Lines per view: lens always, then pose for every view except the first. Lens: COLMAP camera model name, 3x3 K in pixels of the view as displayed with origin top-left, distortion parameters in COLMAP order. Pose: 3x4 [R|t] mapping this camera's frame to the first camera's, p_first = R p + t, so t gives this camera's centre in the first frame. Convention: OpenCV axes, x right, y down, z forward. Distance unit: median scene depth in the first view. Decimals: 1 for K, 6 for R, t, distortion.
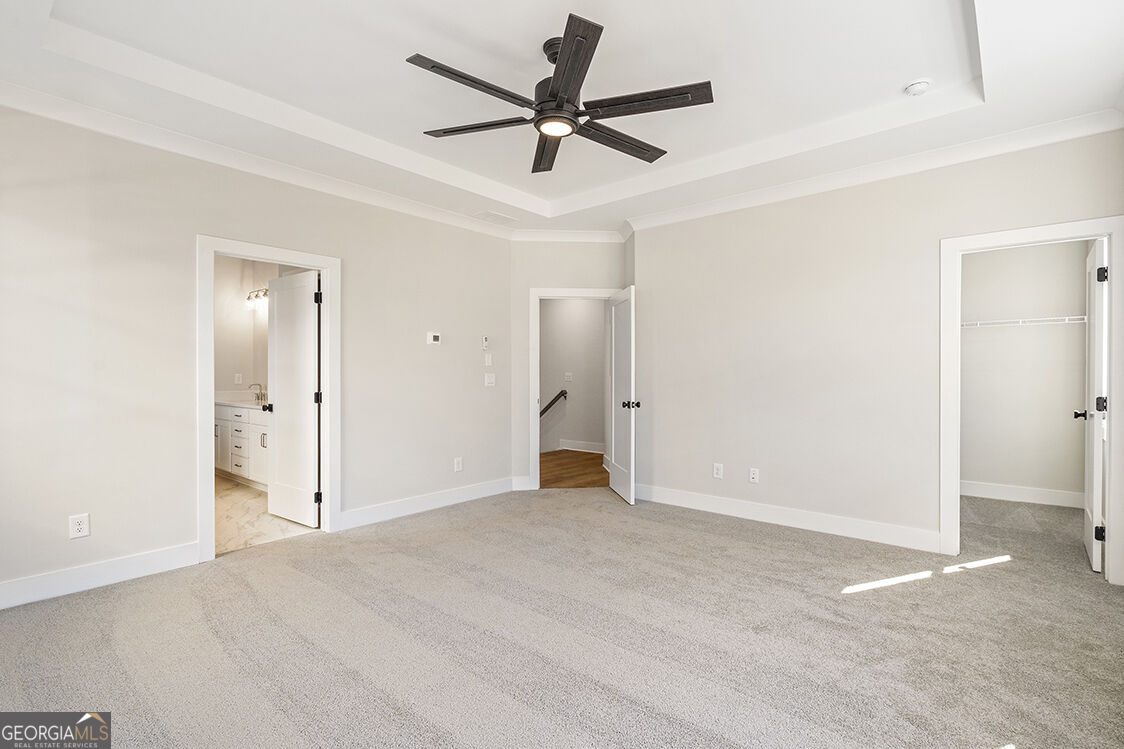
lens RADIAL K [[528.1, 0, 563.9], [0, 528.1, 371.0], [0, 0, 1]] dist [0.001919, 0.000036]
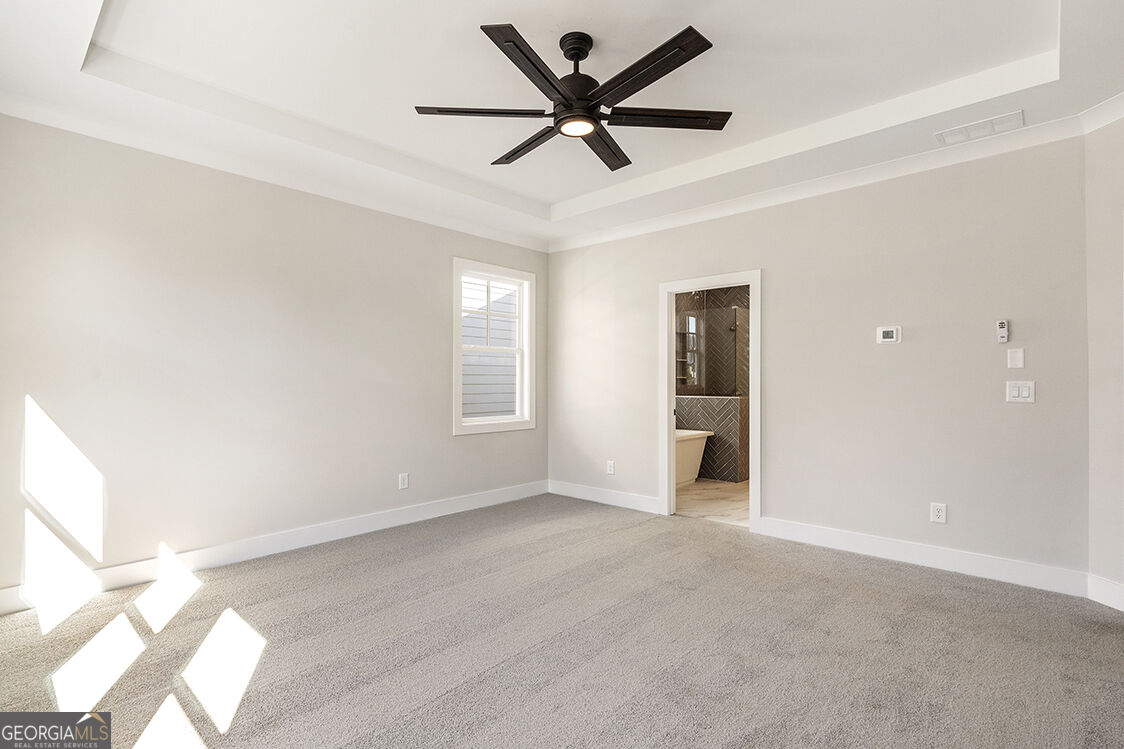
lens RADIAL K [[528.1, 0, 564.2], [0, 528.1, 382.4], [0, 0, 1]] dist [0.001919, 0.000036]
pose [[-0.035228, 0.002133, -0.999377, 0.644407], [0.007746, 0.999968, 0.001861, 0.001725], [0.999349, -0.007675, -0.035244, 0.685417]]
